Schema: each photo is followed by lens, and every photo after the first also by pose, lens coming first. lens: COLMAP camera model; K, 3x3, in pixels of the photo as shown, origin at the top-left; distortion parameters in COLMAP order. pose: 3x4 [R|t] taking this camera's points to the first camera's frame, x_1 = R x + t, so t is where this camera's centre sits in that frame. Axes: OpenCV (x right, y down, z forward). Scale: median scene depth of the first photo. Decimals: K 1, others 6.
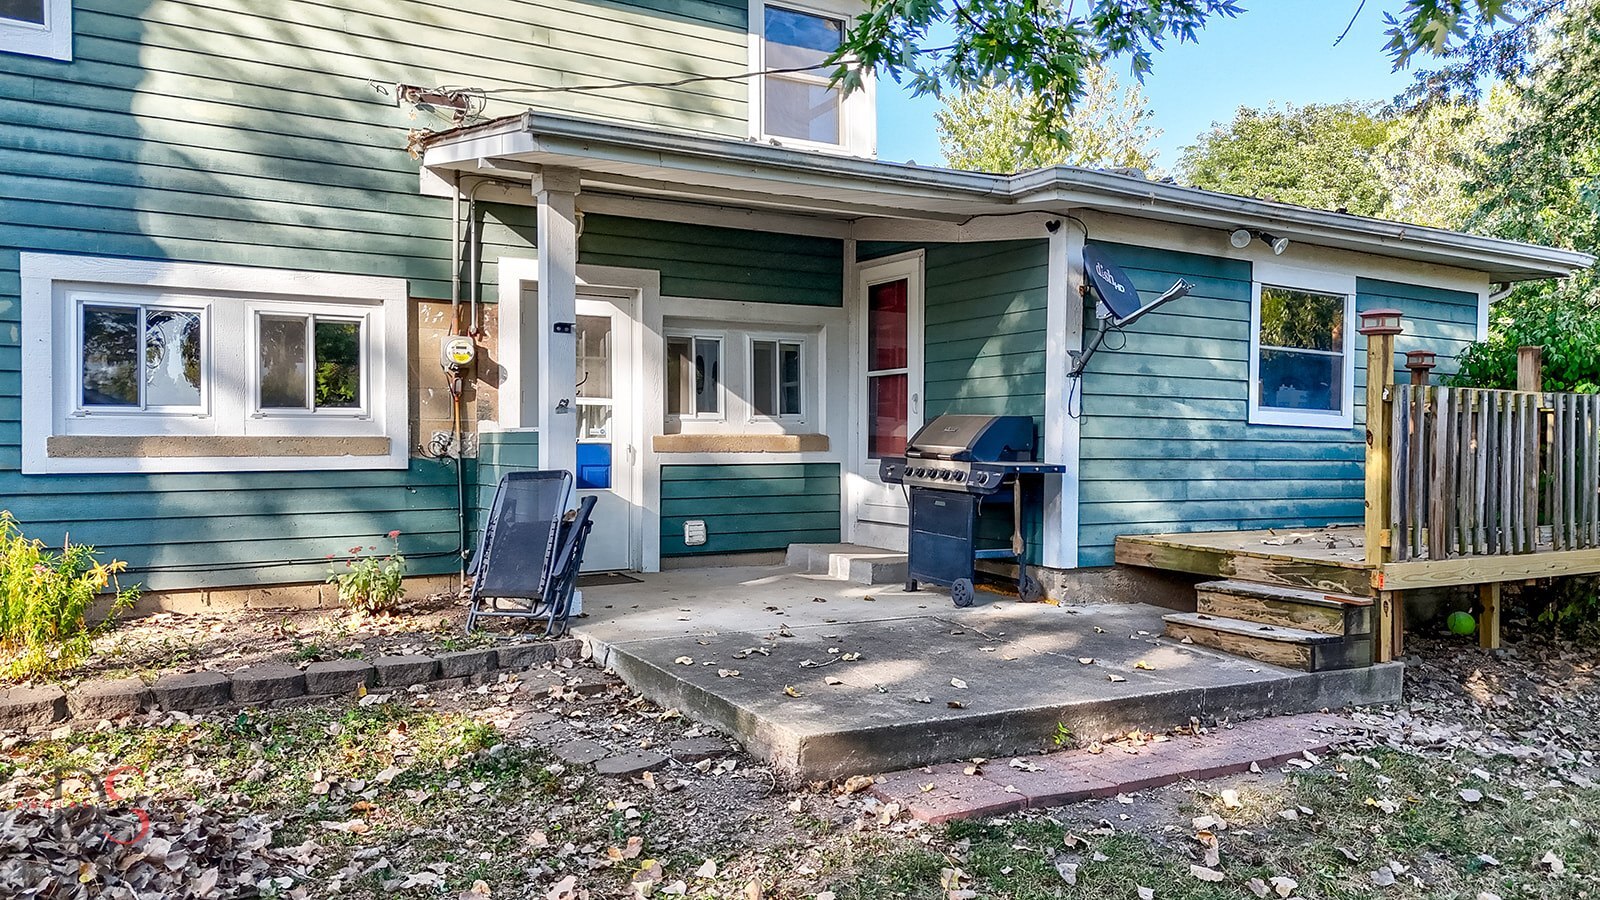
lens RADIAL K [[1140.2, 0, 800.0], [0, 1140.2, 450.0], [0, 0, 1]] dist [0.026766, -0.003721]
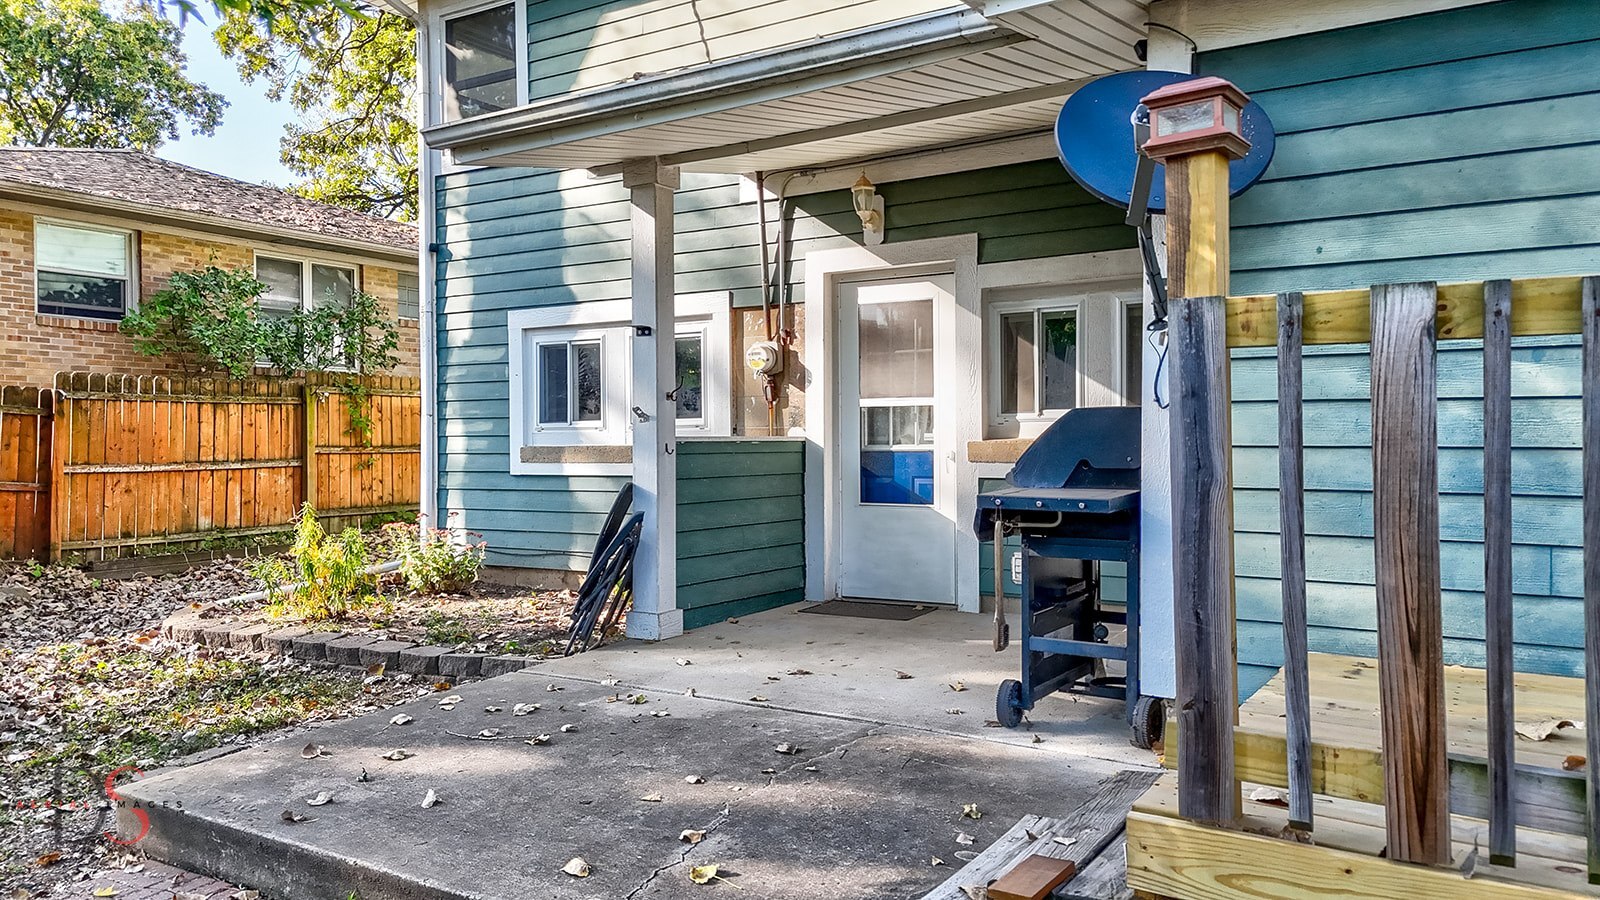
lens RADIAL K [[1140.2, 0, 800.0], [0, 1140.2, 450.0], [0, 0, 1]] dist [0.026766, -0.003721]
pose [[0.473545, 0.001080, -0.880769, 0.567977], [0.001303, 0.999997, 0.001926, -0.008928], [0.880768, -0.002060, 0.473543, 0.562229]]
